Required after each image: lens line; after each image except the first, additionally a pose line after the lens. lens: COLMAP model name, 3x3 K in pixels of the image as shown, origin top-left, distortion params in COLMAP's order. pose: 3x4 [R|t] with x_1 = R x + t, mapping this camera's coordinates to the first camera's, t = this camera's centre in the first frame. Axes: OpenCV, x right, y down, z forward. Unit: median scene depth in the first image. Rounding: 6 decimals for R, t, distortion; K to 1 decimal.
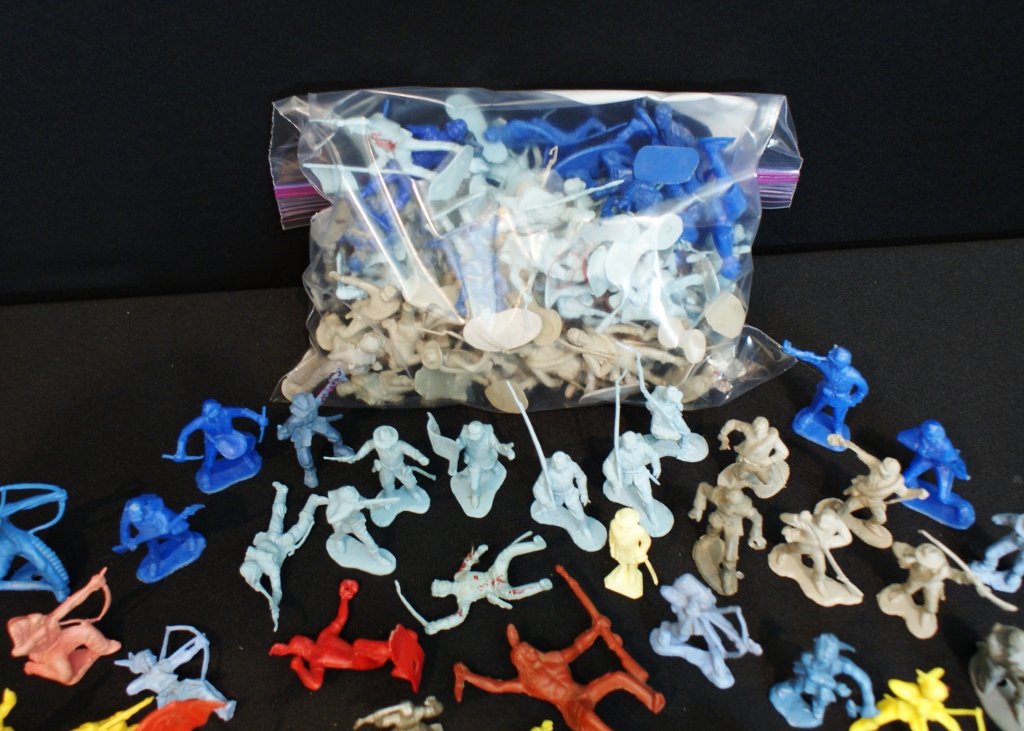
lens RADIAL K [[1203.4, 0, 481.2], [0, 1203.4, 291.0], [0, 0, 1]] dist [-0.137823, 0.042229]
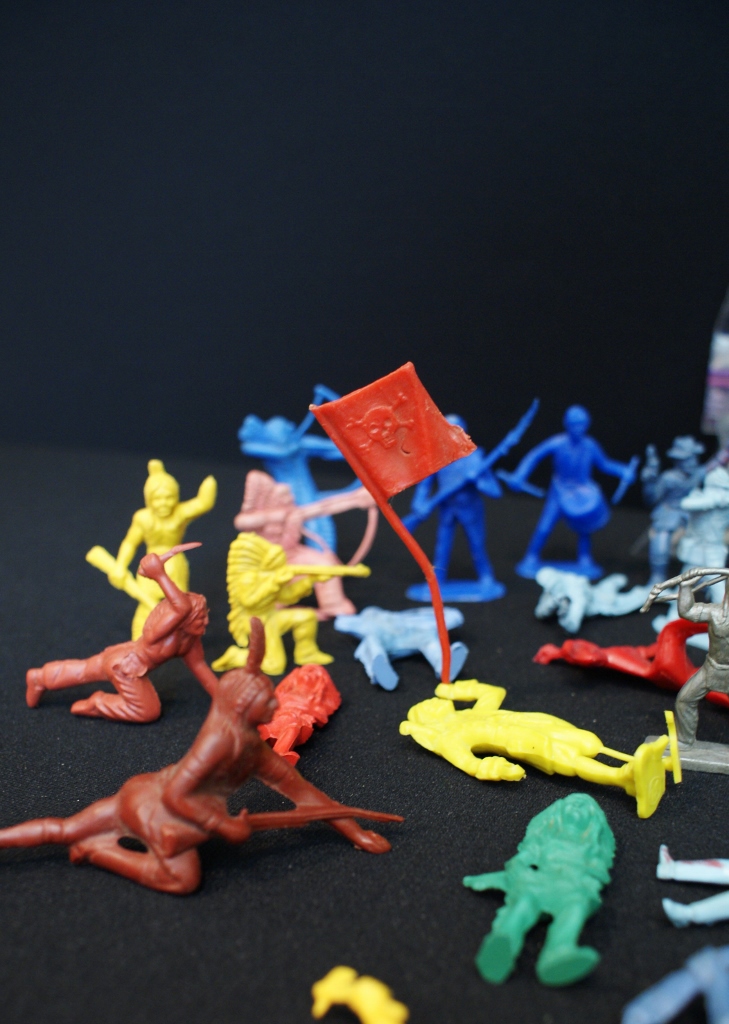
lens RADIAL K [[1021.8, 0, 362.8], [0, 1021.8, 674.1], [0, 0, 1]] dist [-0.135853, 0.007945]
pose [[0.844901, 0.238554, -0.478783, 0.023664], [-0.425782, 0.841724, -0.331980, 0.549352], [0.323808, 0.484348, 0.812746, 0.482690]]
